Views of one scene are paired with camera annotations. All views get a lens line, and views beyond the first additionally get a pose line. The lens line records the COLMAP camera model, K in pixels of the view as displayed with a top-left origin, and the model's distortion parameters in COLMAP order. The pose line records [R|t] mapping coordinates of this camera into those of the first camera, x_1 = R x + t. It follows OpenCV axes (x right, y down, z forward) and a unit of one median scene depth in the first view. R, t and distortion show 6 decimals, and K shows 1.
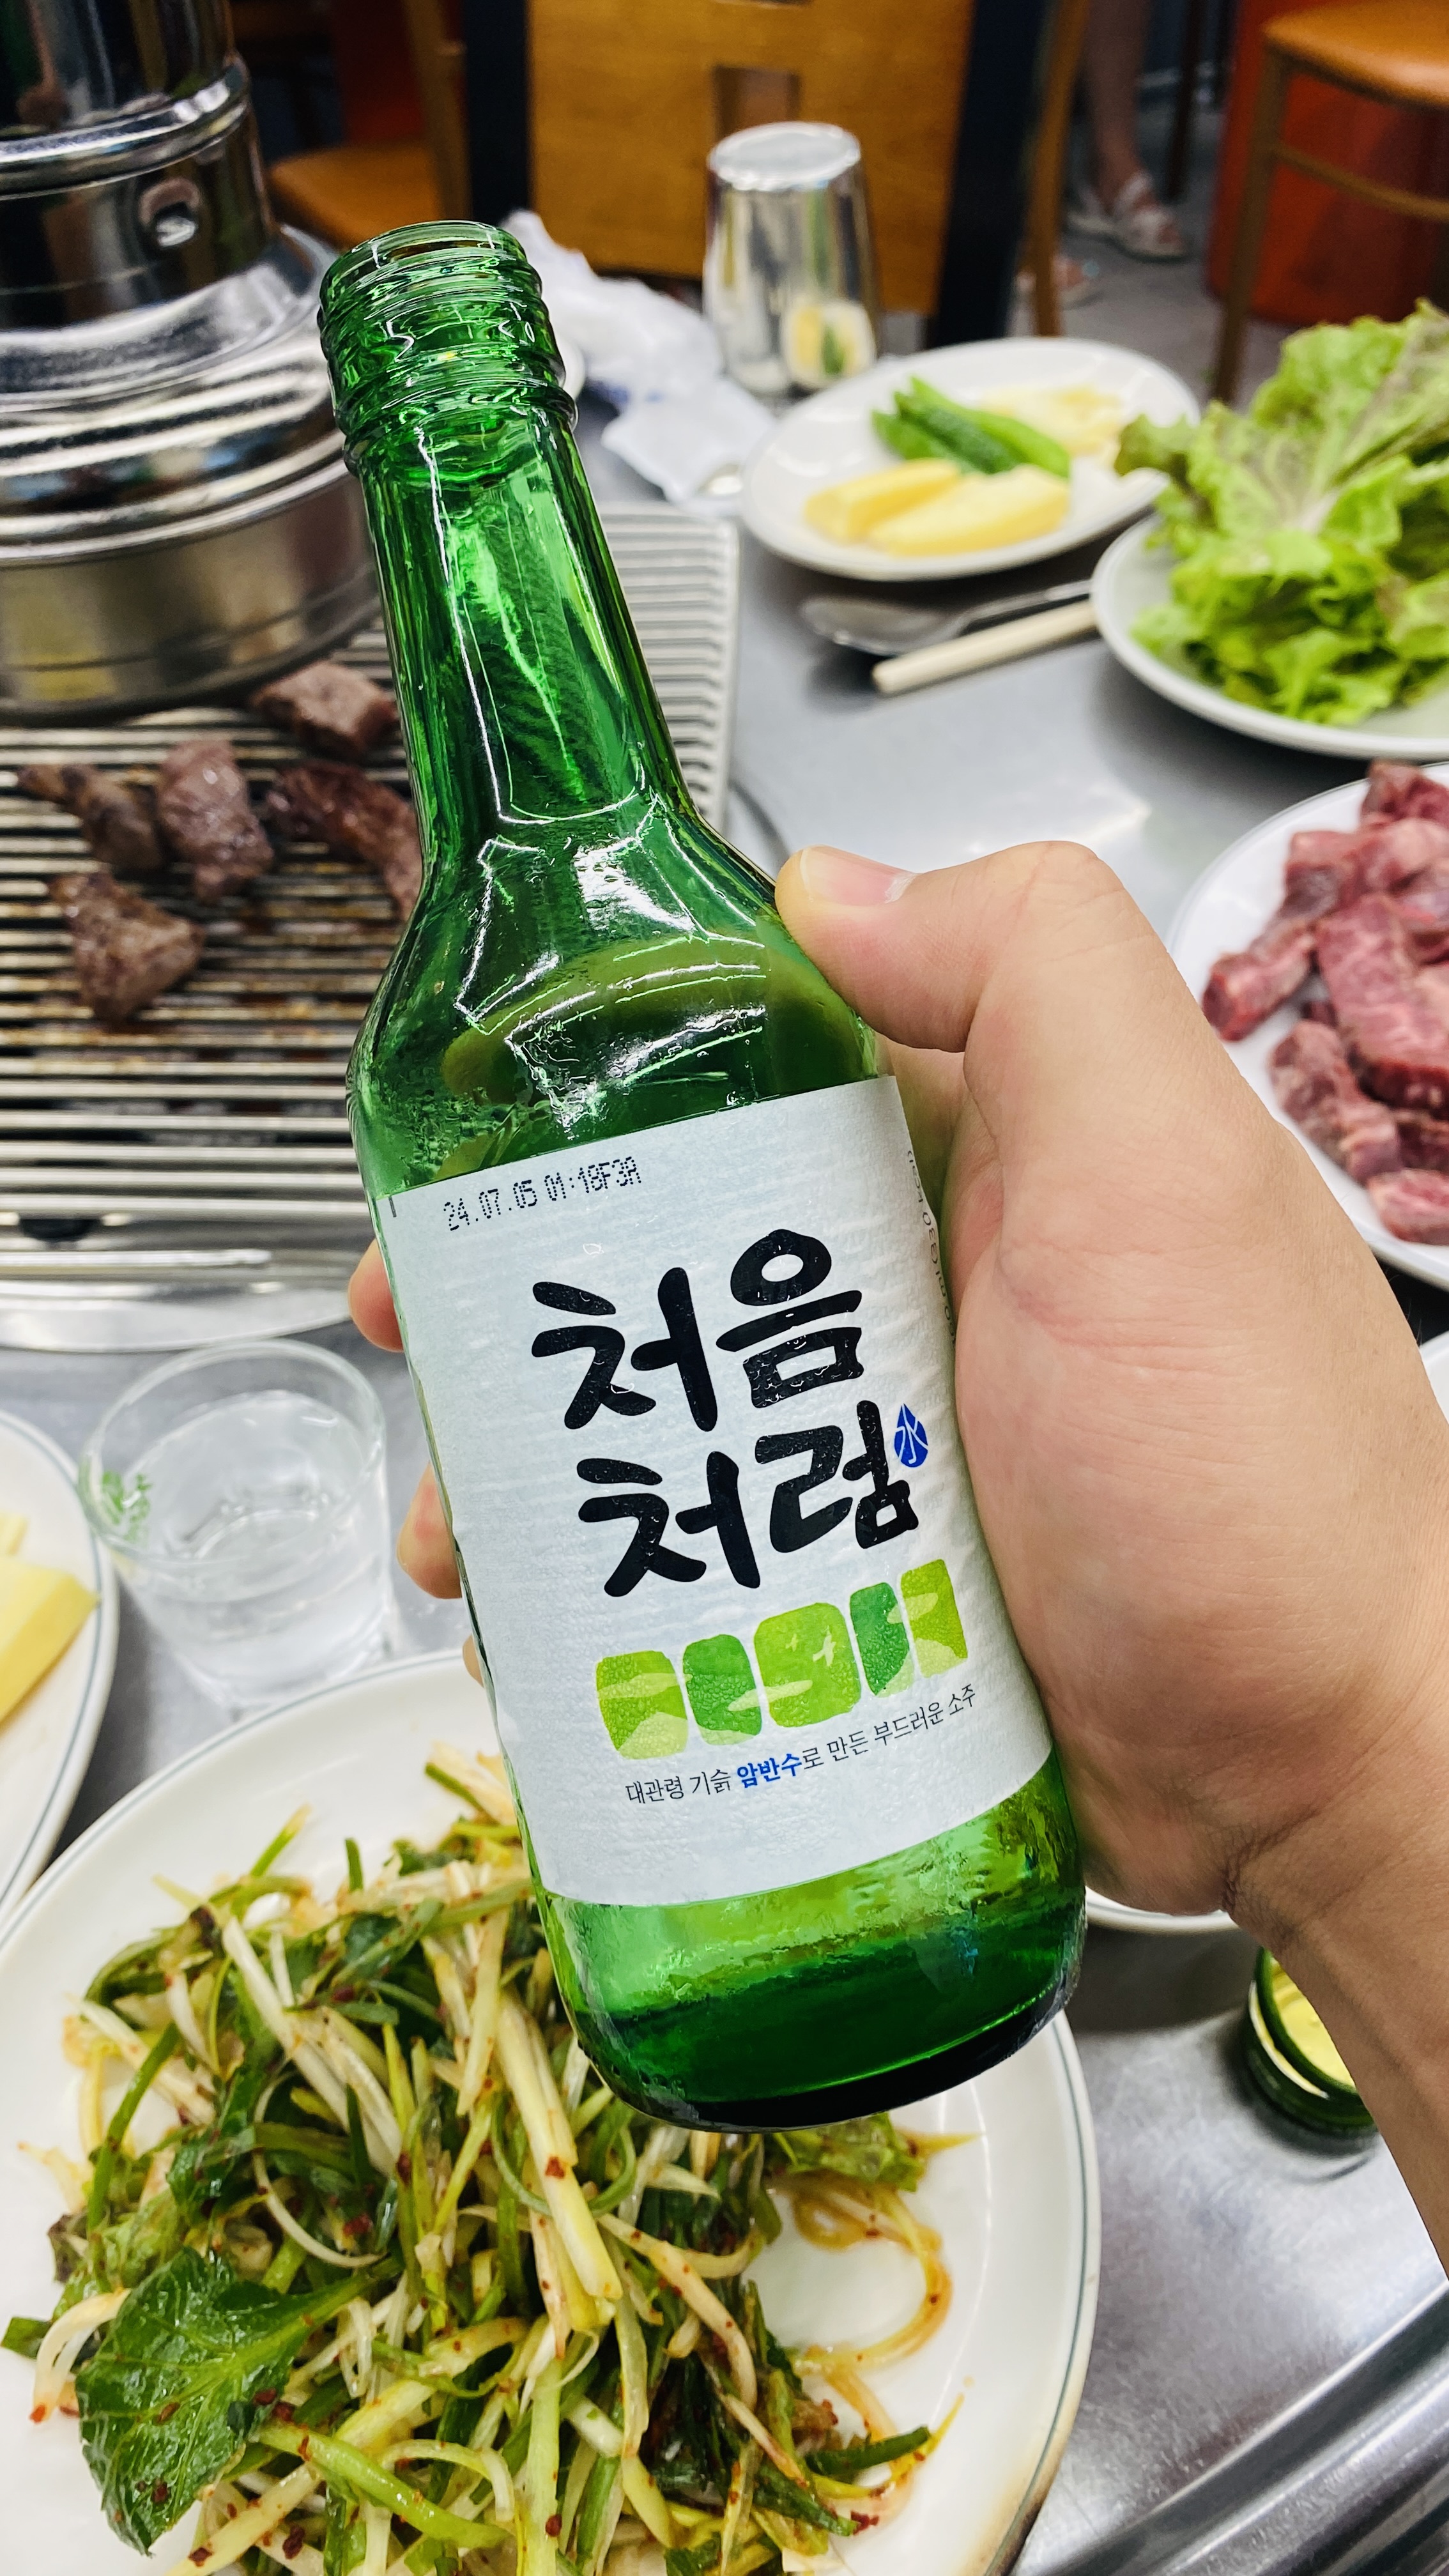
lens RADIAL K [[1966.2, 0, 724.6], [0, 1966.2, 1288.1], [0, 0, 1]] dist [0.002092, 0.000598]
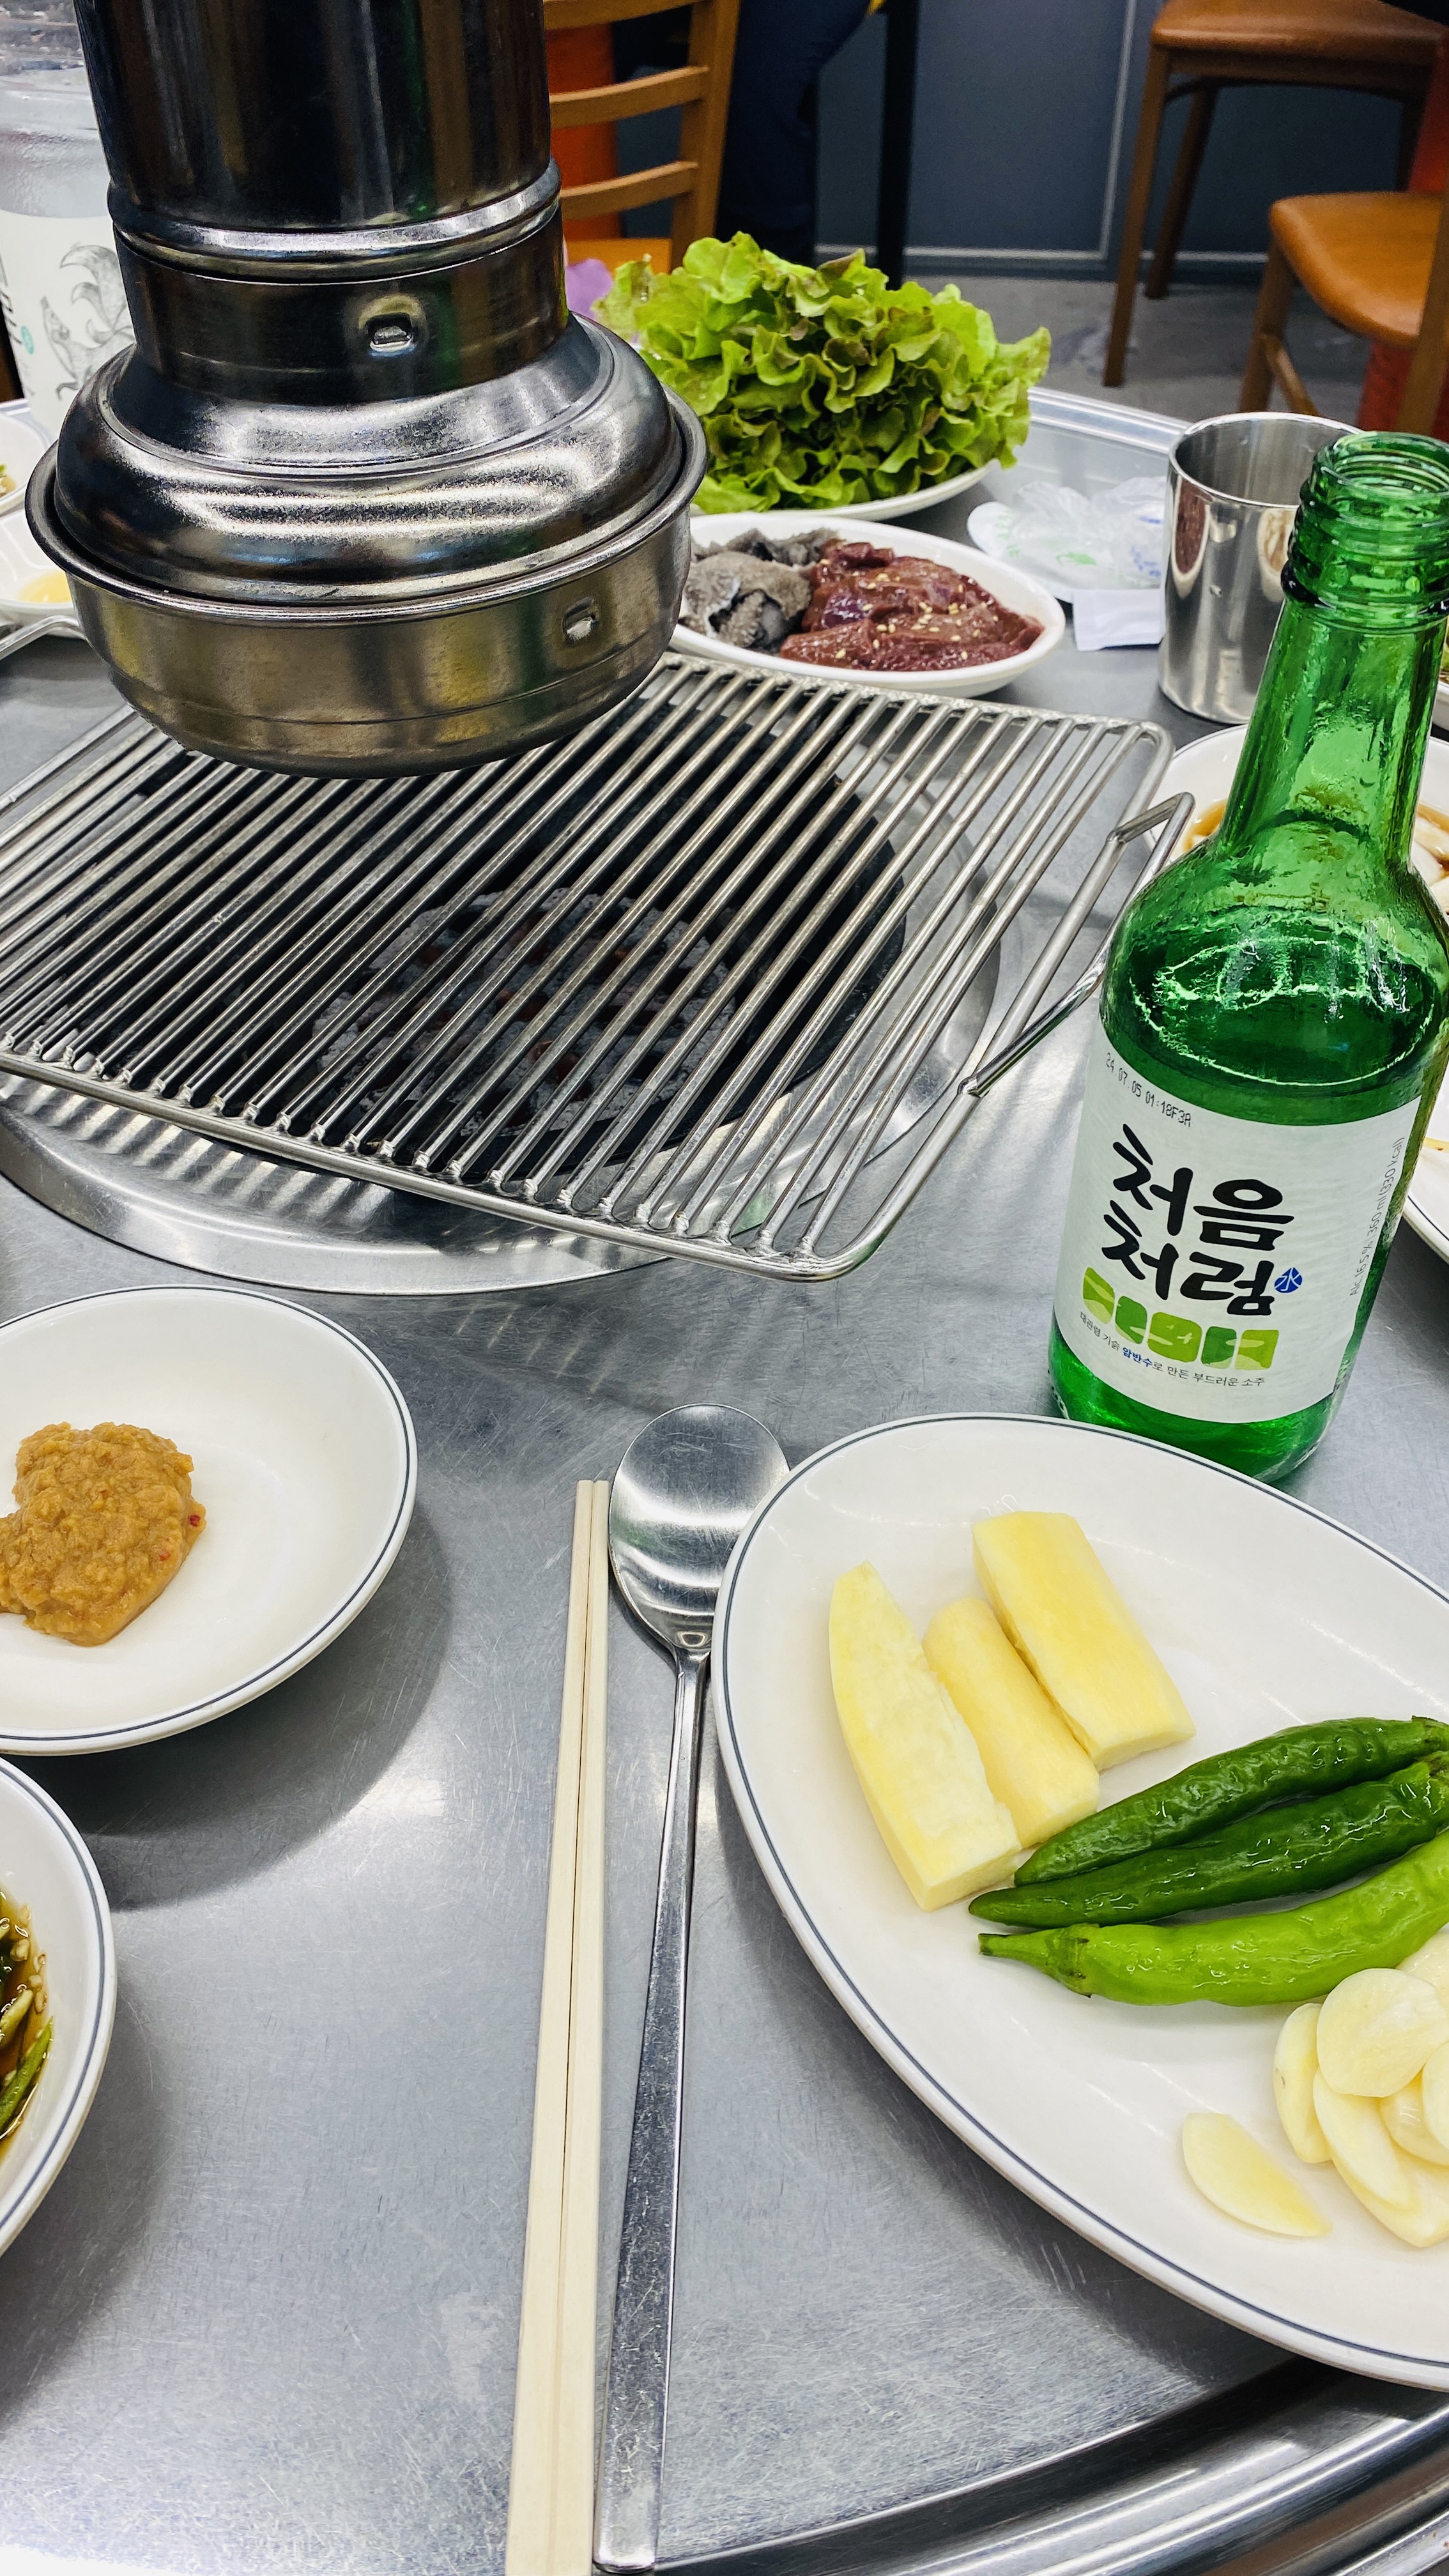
lens RADIAL K [[1966.2, 0, 723.5], [0, 1966.2, 1287.8], [0, 0, 1]] dist [0.002092, 0.000598]
pose [[0.754730, 0.596186, -0.273761, 0.204054], [-0.171819, 0.582365, 0.794562, -1.262326], [0.633135, -0.552643, 0.541964, -0.273949]]
